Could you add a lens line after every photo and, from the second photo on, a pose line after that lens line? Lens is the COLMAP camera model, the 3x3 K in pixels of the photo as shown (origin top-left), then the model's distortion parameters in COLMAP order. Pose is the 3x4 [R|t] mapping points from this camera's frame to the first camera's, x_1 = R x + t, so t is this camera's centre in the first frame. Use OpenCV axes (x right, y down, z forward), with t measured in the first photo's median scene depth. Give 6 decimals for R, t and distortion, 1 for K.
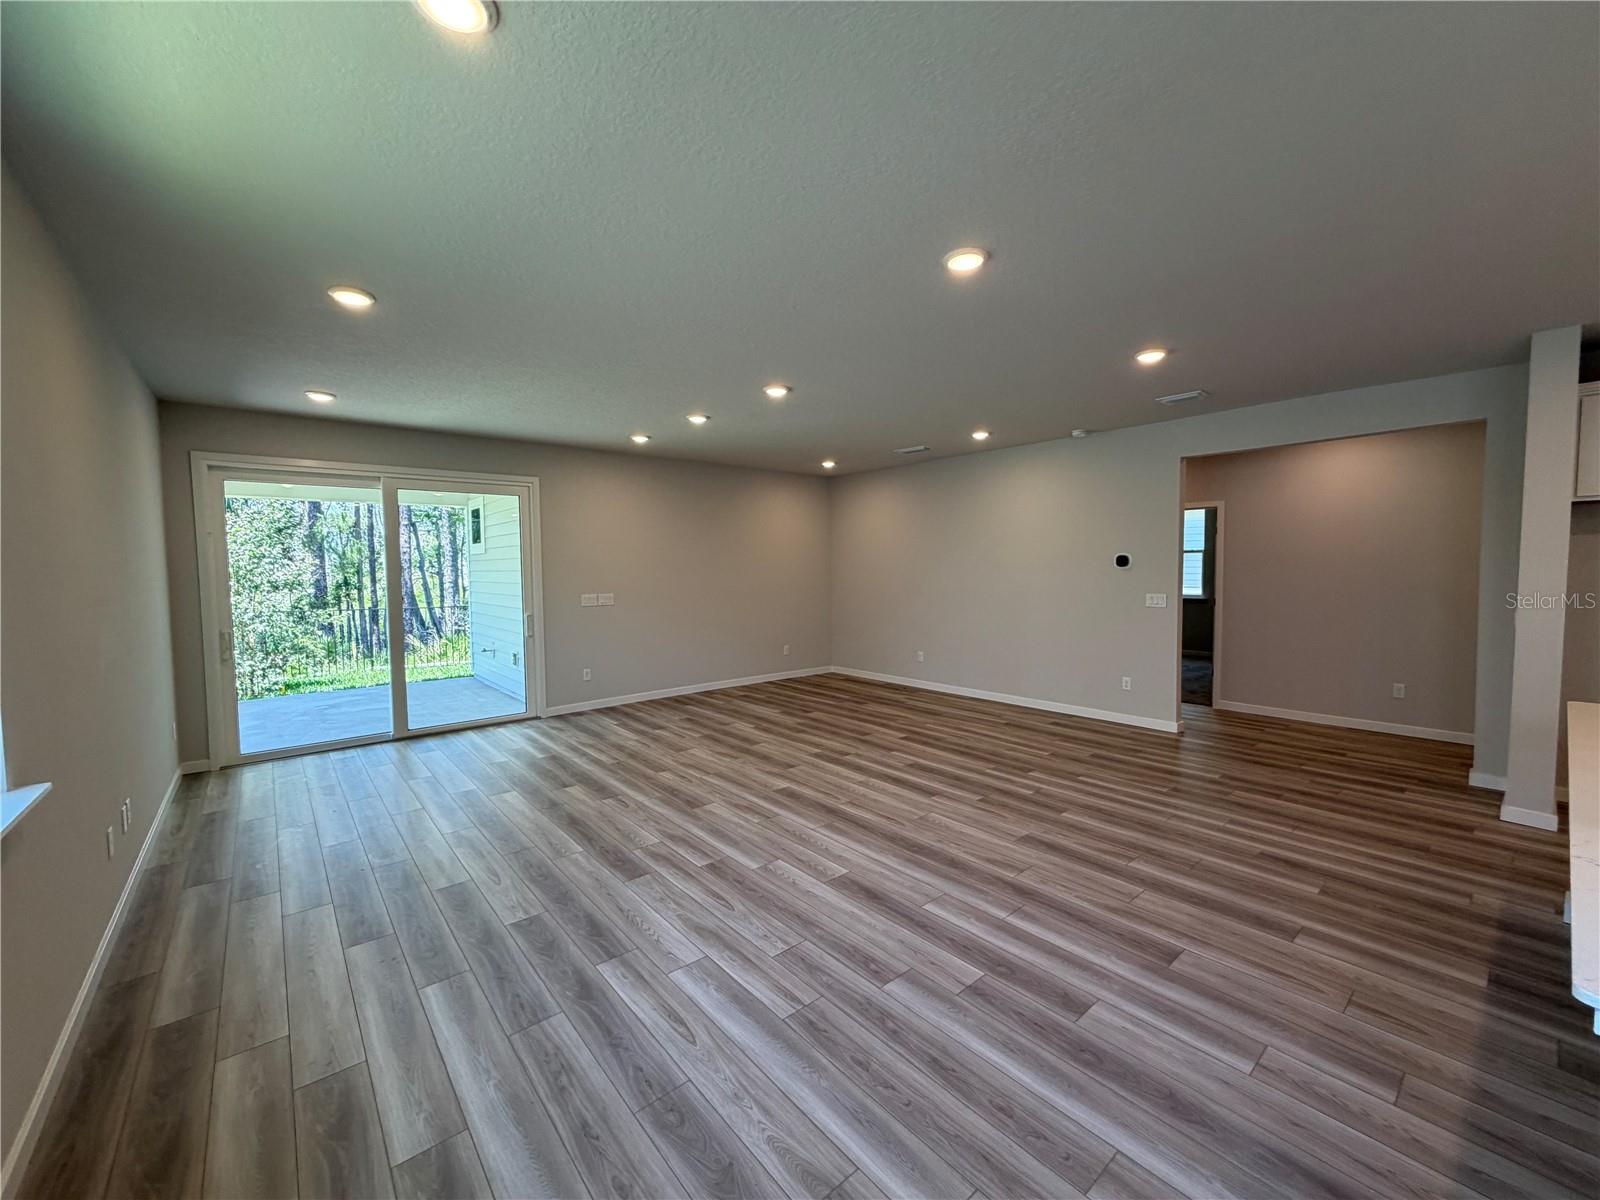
lens RADIAL K [[638.7, 0, 795.2], [0, 638.7, 601.1], [0, 0, 1]] dist [0.000218, 0.000051]
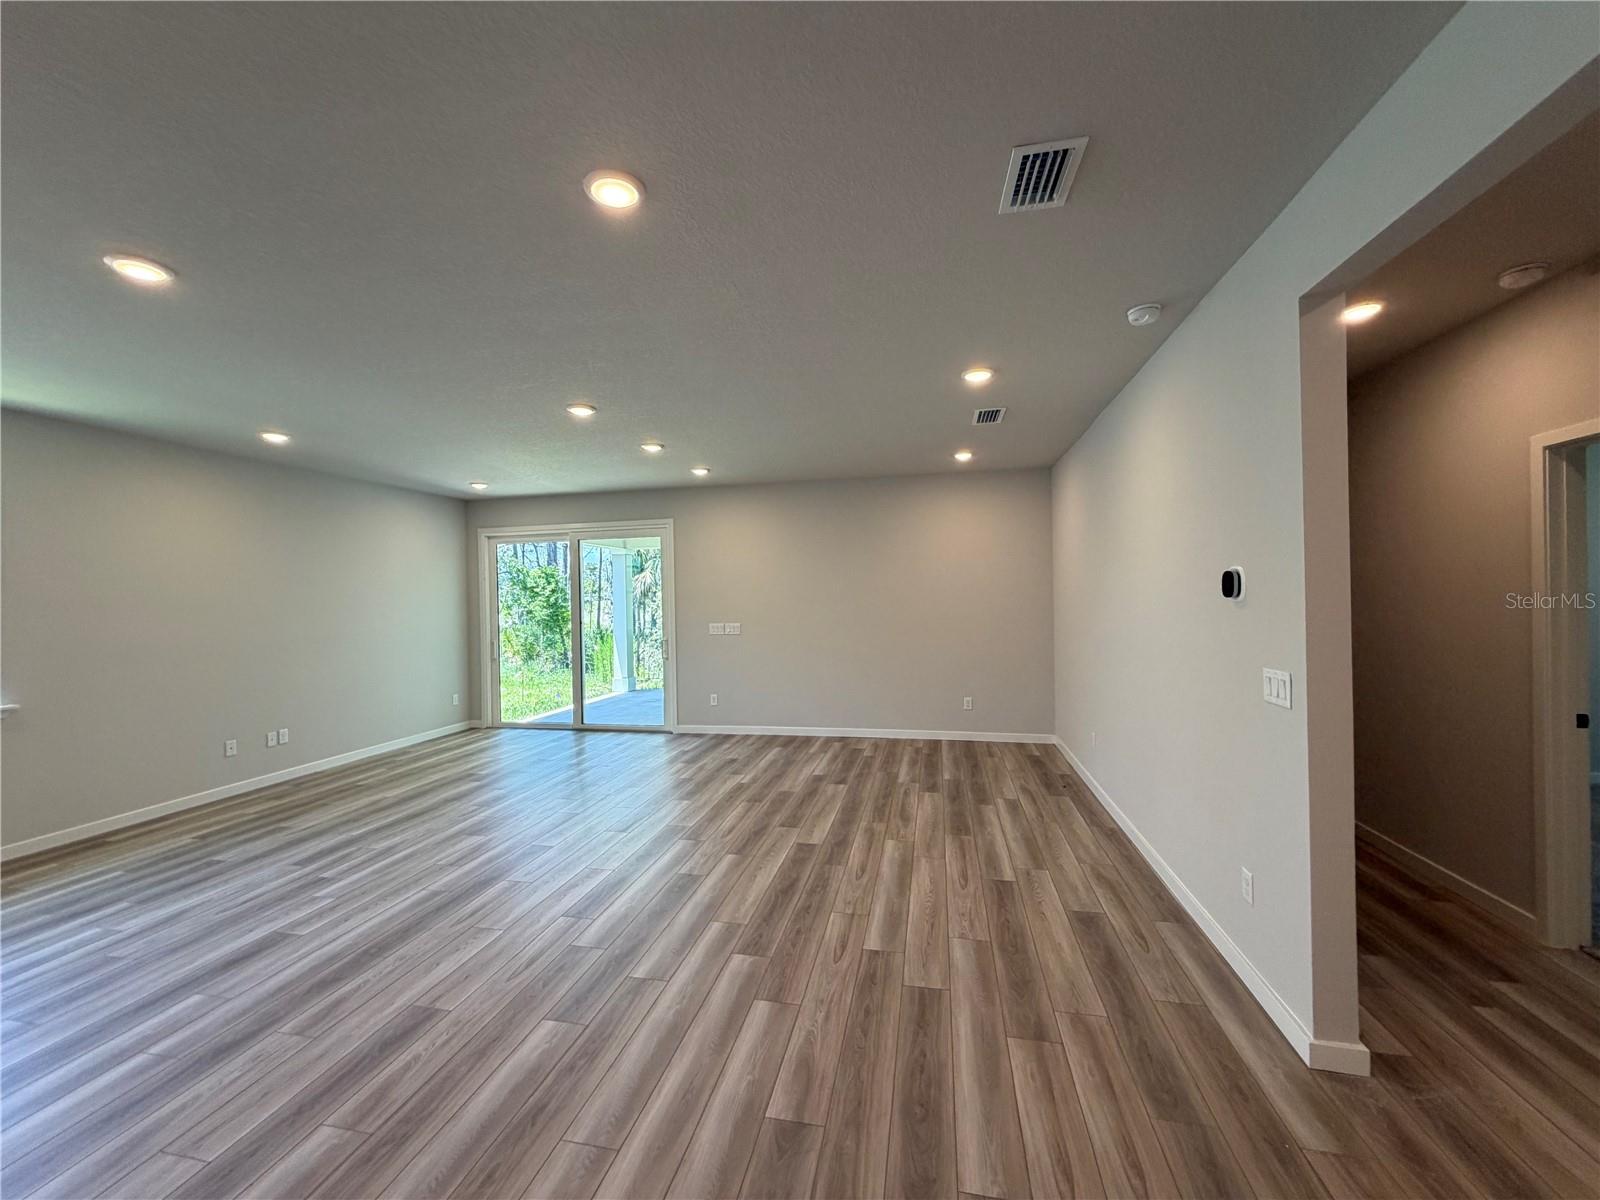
lens RADIAL K [[638.7, 0, 795.2], [0, 638.7, 601.1], [0, 0, 1]] dist [0.000218, 0.000051]
pose [[0.611493, 0.003575, -0.791242, 0.928386], [-0.030231, 0.999365, -0.018848, -0.049451], [0.790672, 0.035446, 0.611213, 0.724253]]
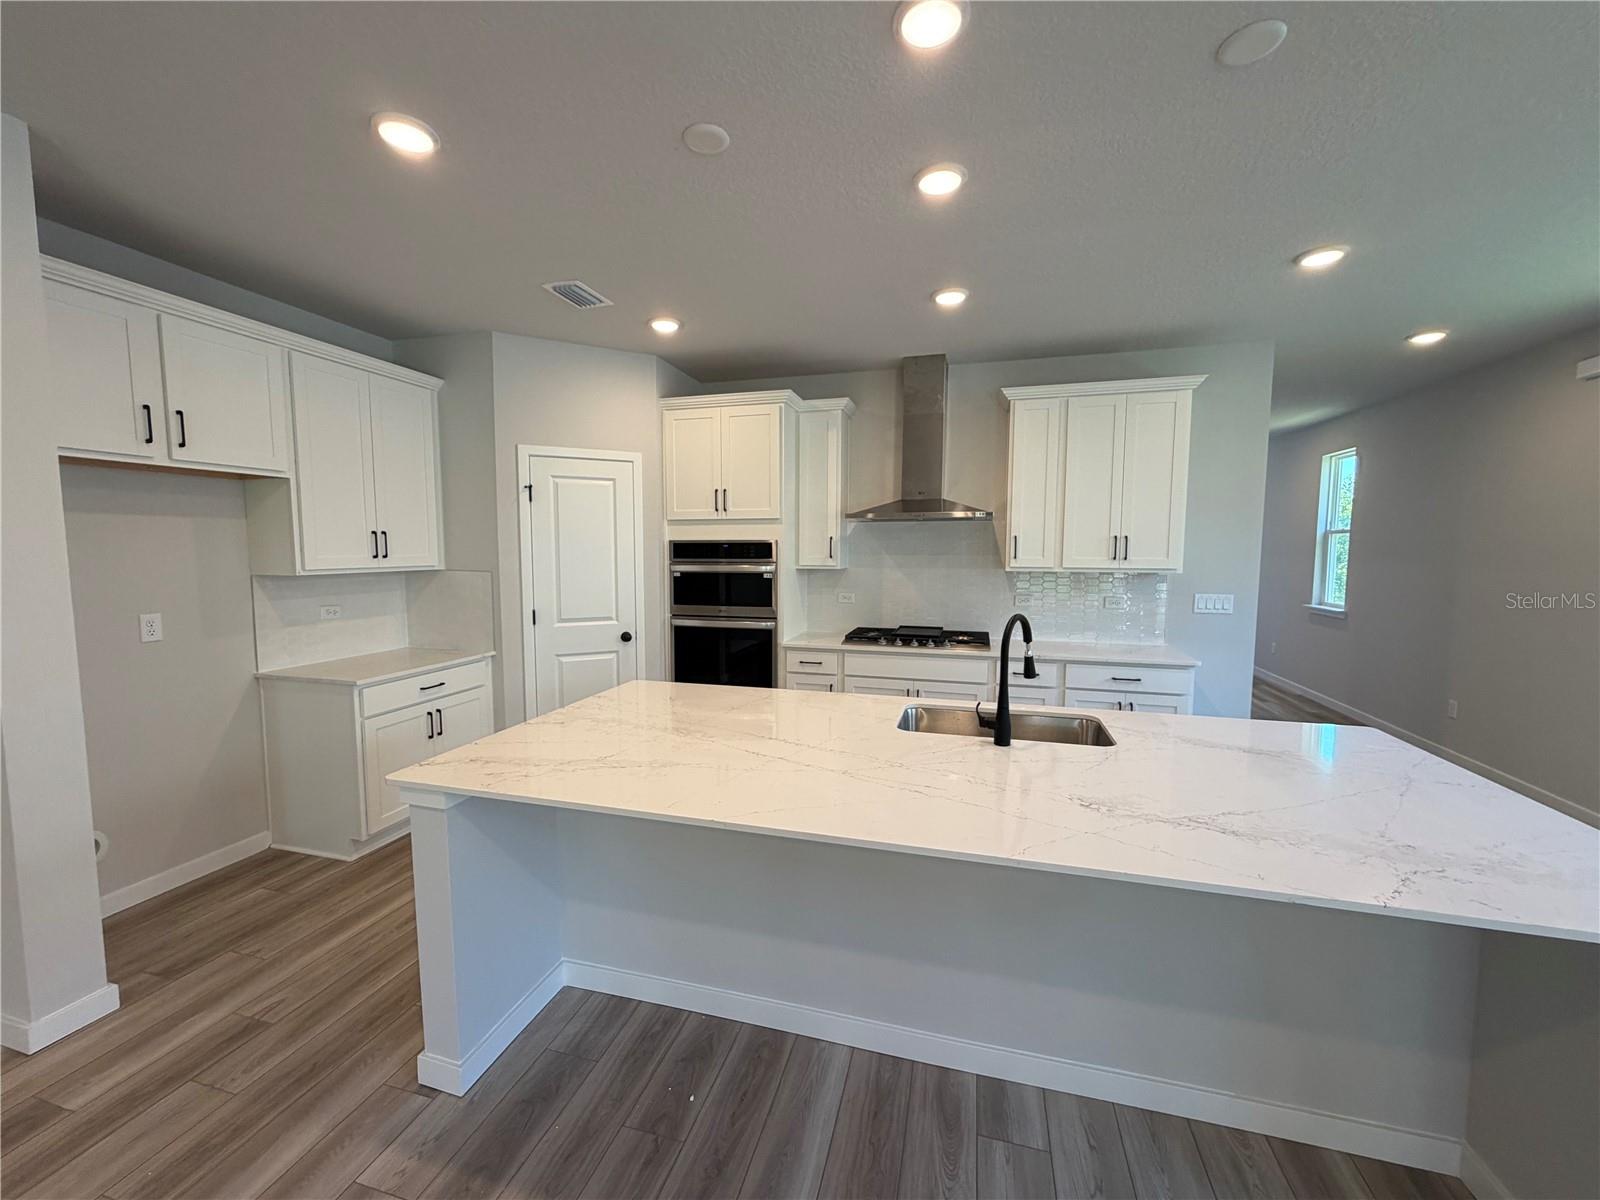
lens RADIAL K [[638.7, 0, 795.2], [0, 638.7, 601.1], [0, 0, 1]] dist [0.000218, 0.000051]
pose [[-0.564518, -0.060339, 0.823212, 0.302693], [0.049011, 0.993115, 0.106402, -0.041112], [-0.823964, 0.100413, -0.557674, 0.641123]]
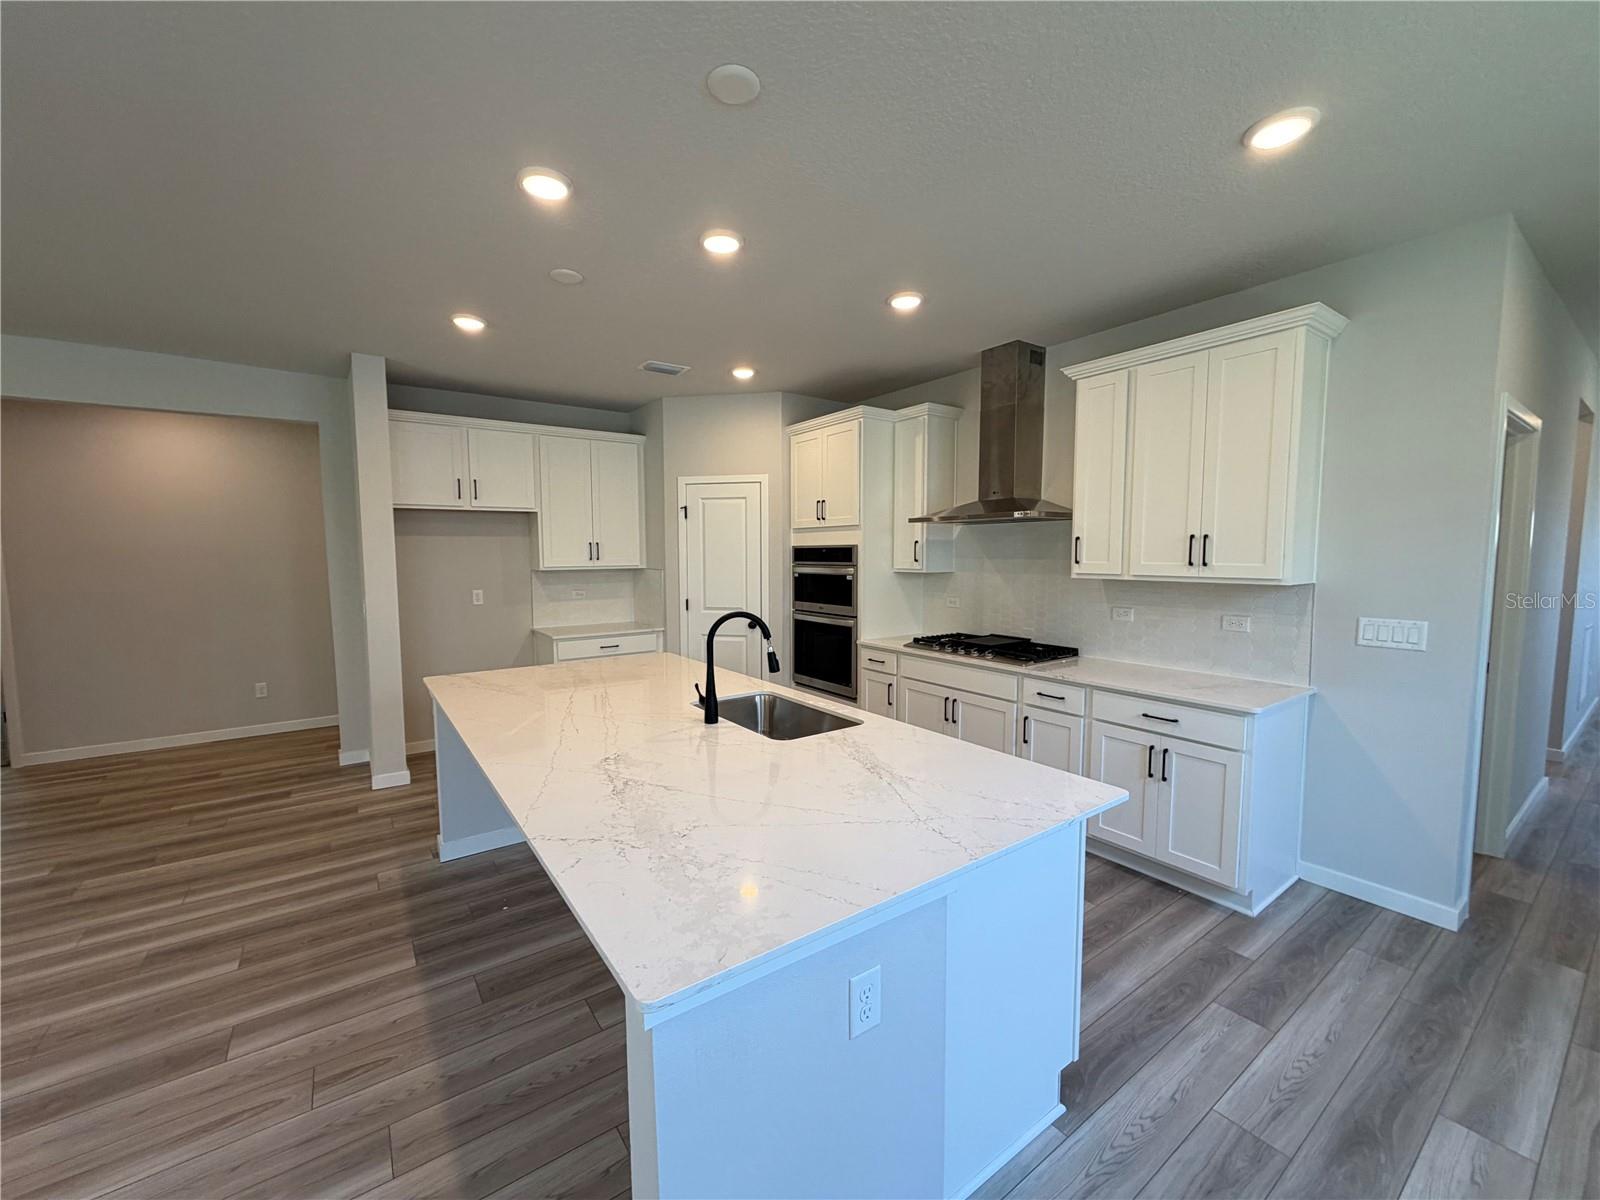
lens RADIAL K [[638.7, 0, 795.2], [0, 638.7, 601.1], [0, 0, 1]] dist [0.000218, 0.000051]
pose [[0.077043, -0.068693, 0.994659, 0.065033], [0.058272, 0.996229, 0.064288, -0.012754], [-0.995323, 0.053008, 0.080756, 0.138090]]
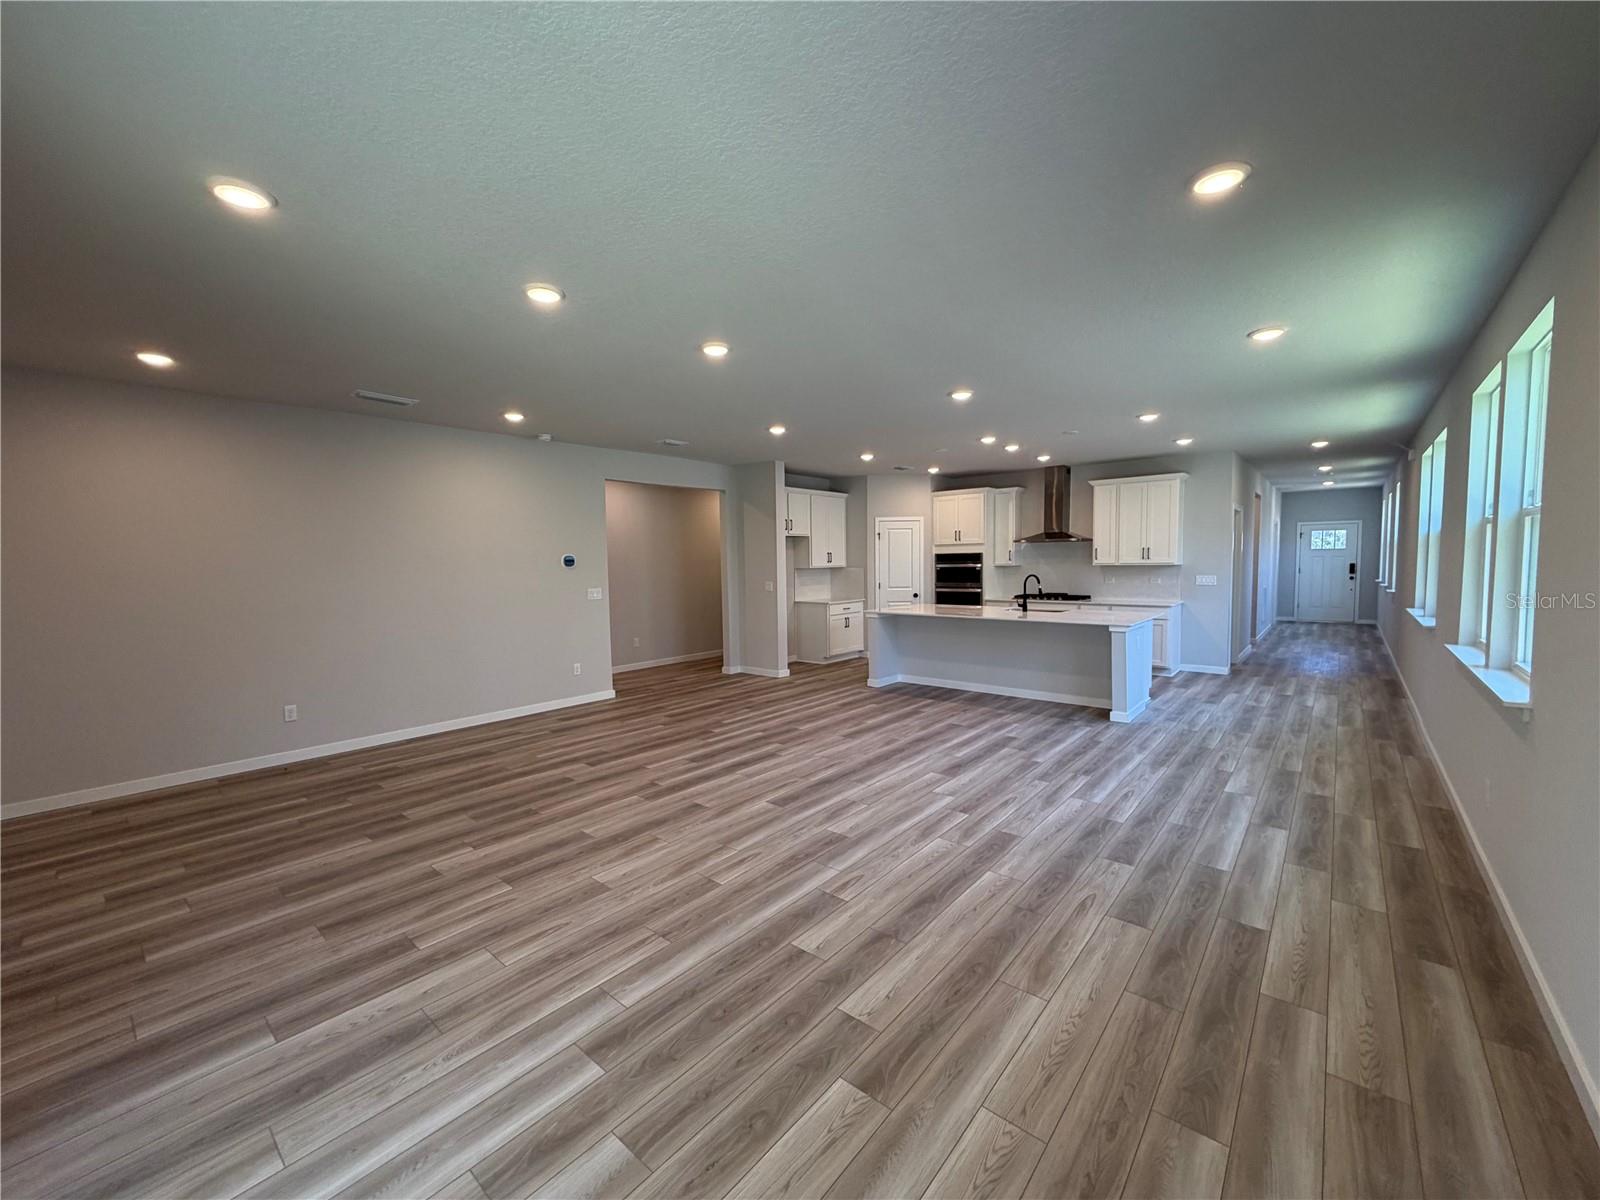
lens RADIAL K [[638.7, 0, 795.2], [0, 638.7, 601.1], [0, 0, 1]] dist [0.000218, 0.000051]
pose [[-0.167202, -0.051893, 0.984556, -0.922376], [0.070082, 0.995462, 0.064370, -0.052247], [-0.983429, 0.079763, -0.162807, 1.109756]]
